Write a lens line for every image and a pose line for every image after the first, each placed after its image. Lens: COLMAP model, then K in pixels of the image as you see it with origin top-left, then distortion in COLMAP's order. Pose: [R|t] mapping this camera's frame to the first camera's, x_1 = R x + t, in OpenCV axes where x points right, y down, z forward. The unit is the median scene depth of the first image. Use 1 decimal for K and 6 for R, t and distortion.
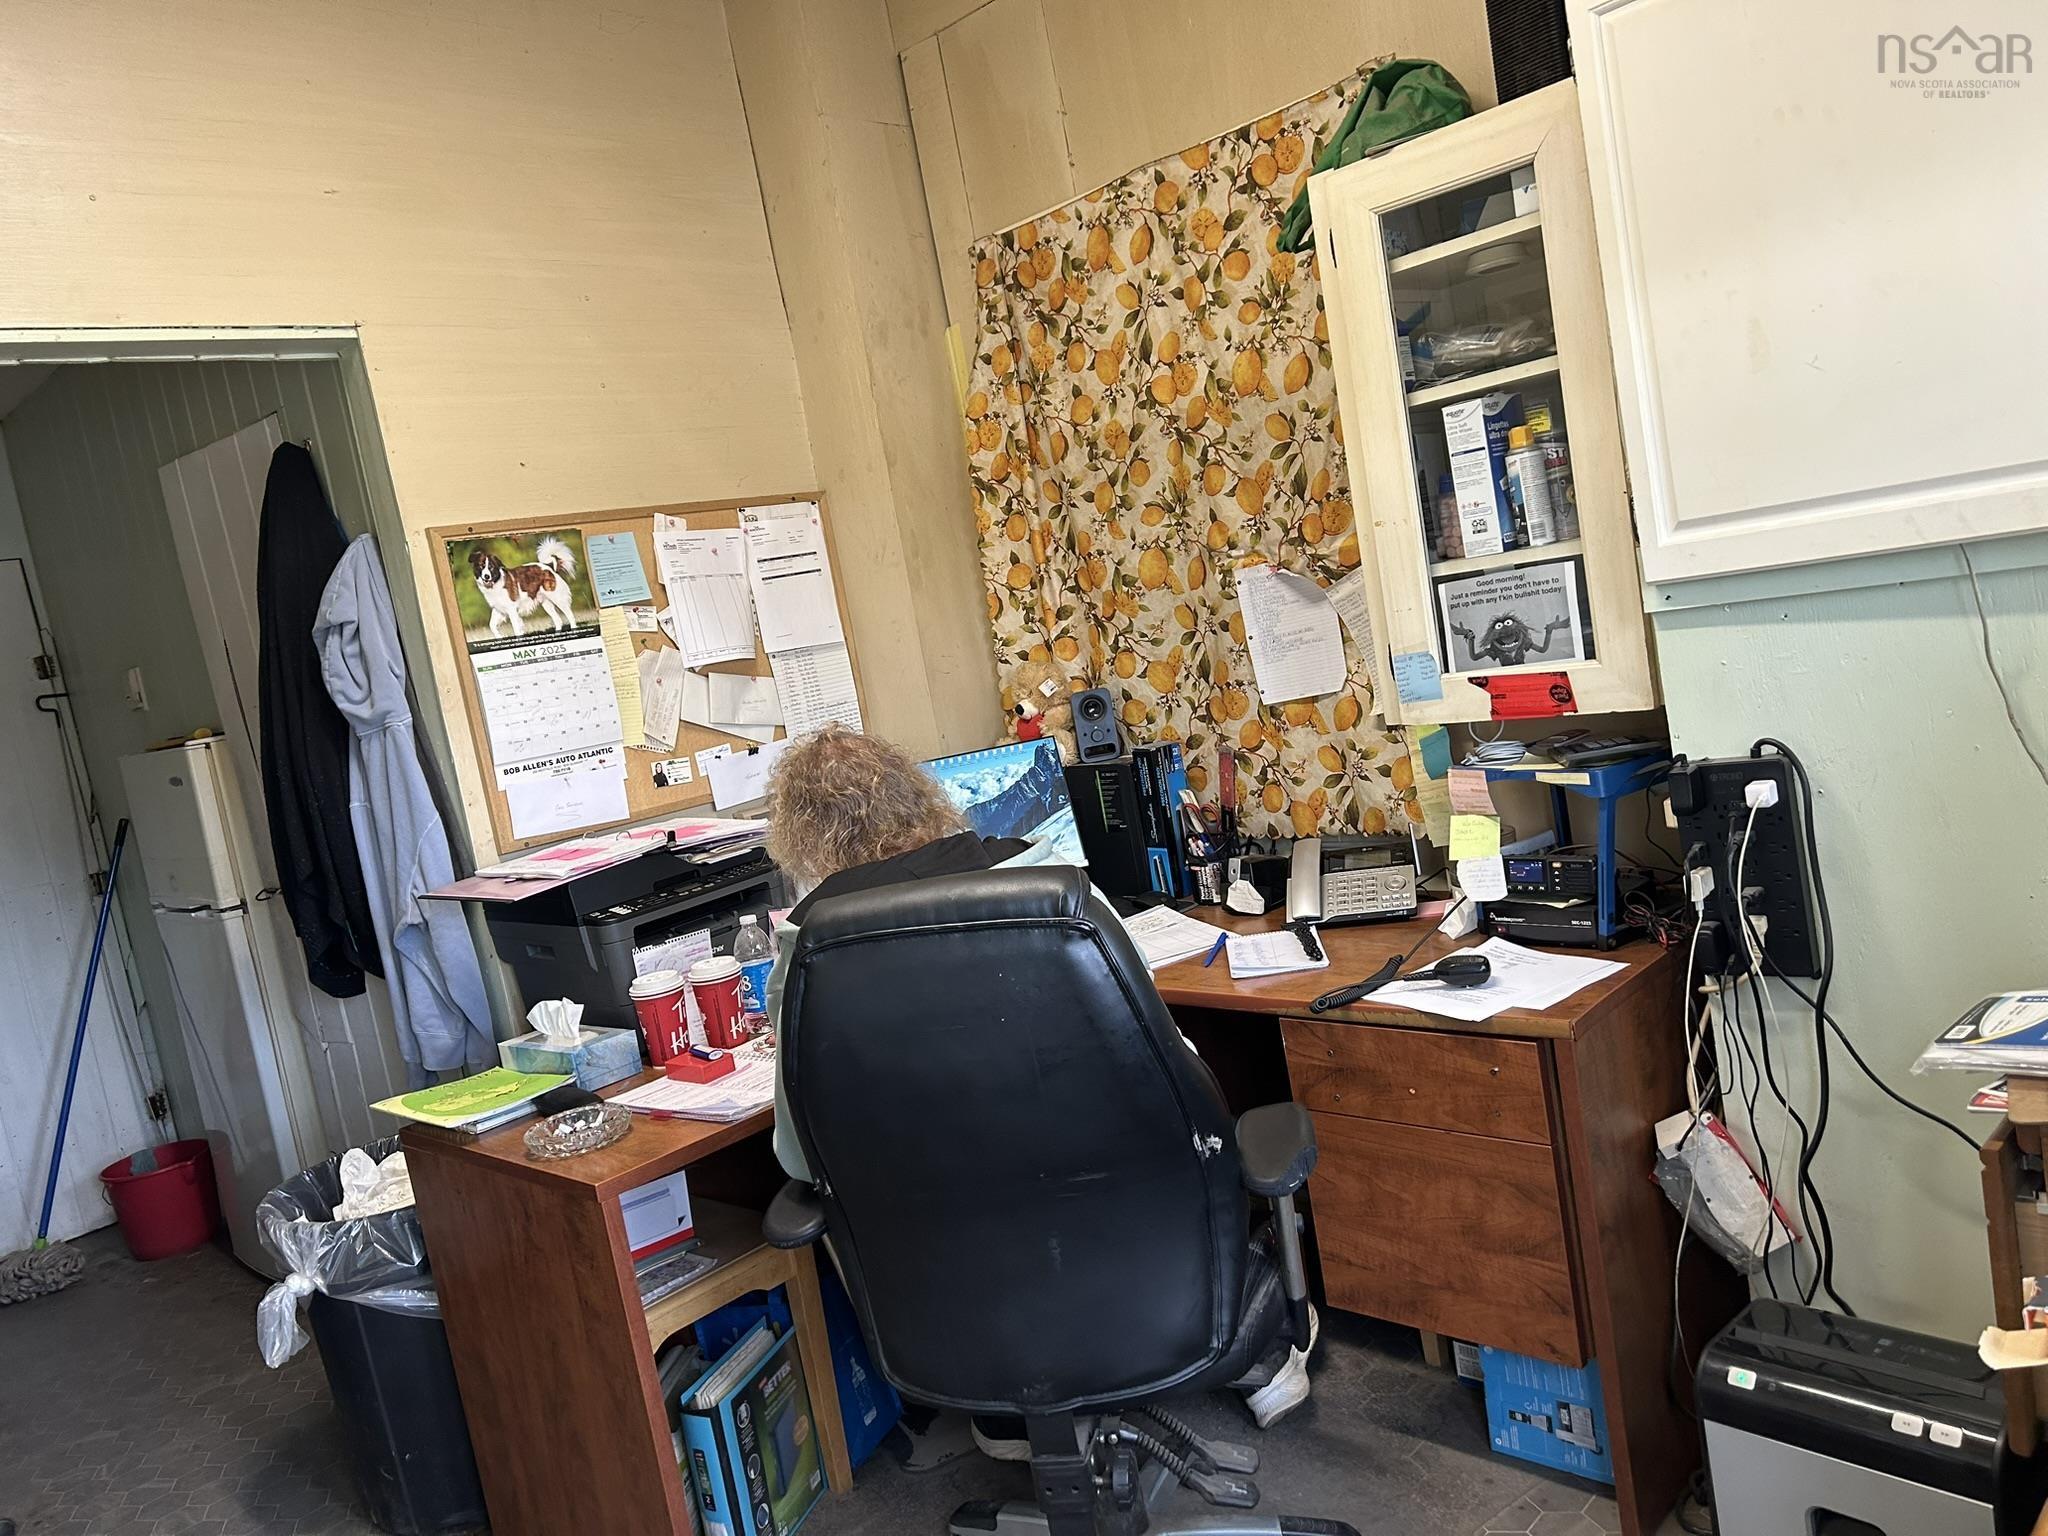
lens RADIAL K [[1458.8, 0, 1028.3], [0, 1458.8, 787.8], [0, 0, 1]] dist [0.005312, -0.029017]
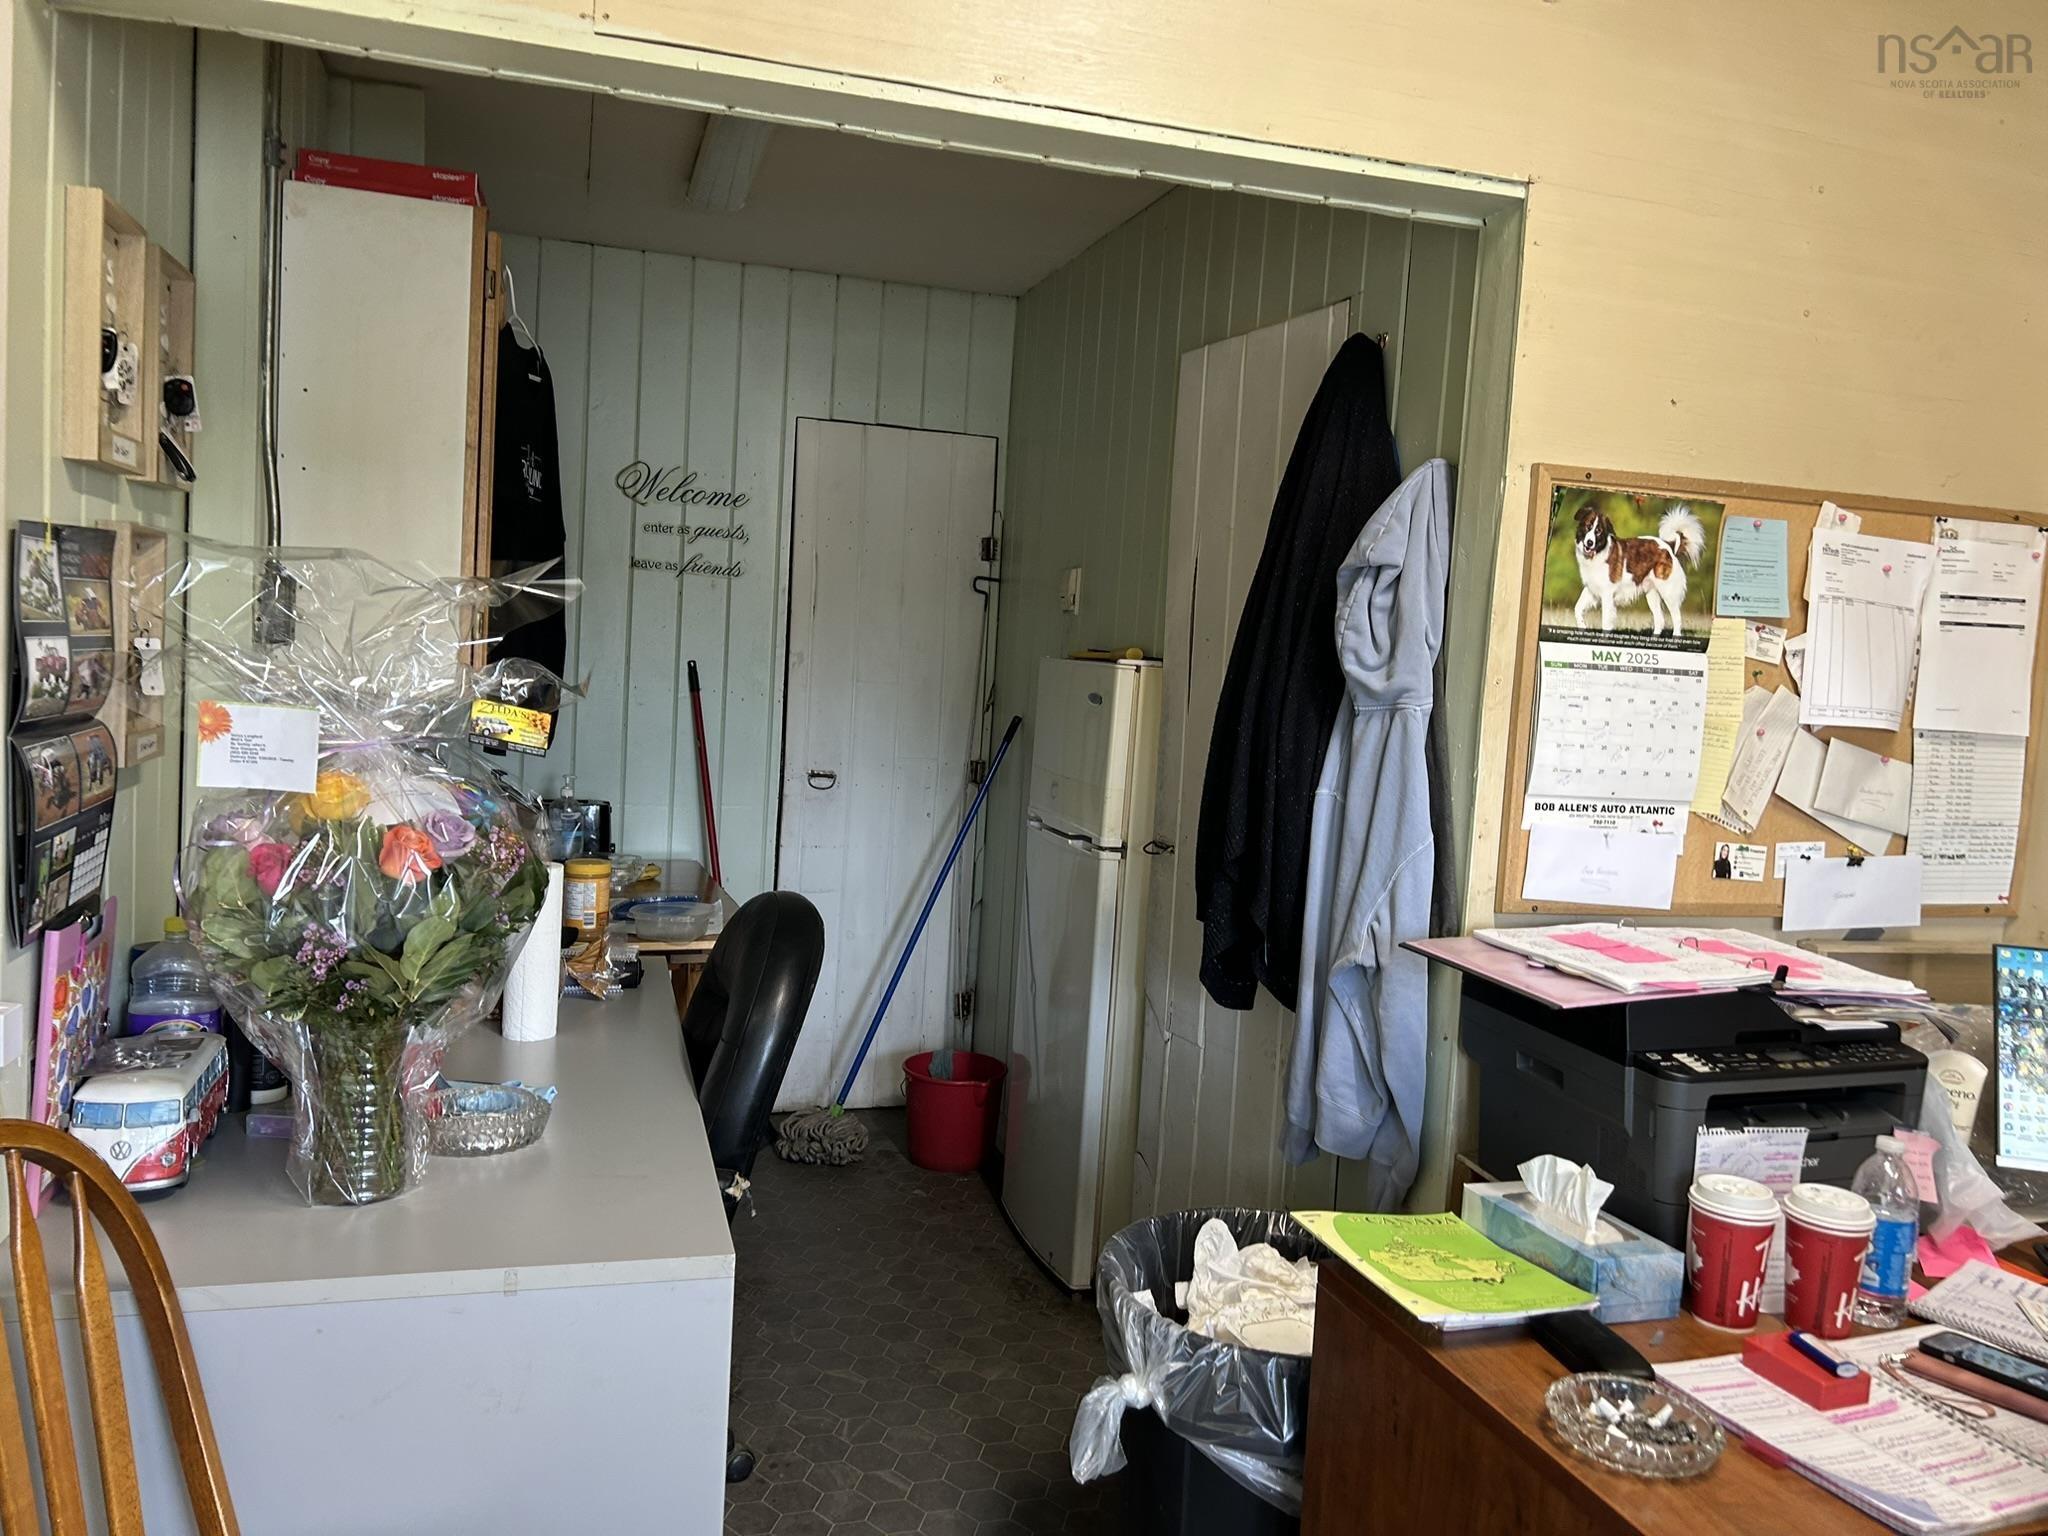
lens RADIAL K [[1492.6, 0, 1024.0], [0, 1492.6, 768.0], [0, 0, 1]] dist [-0.004294, -0.013054]
pose [[0.839278, 0.259335, -0.477869, -0.220200], [-0.266368, 0.962333, 0.054428, -0.001497], [0.473984, 0.081609, 0.876743, 0.218783]]
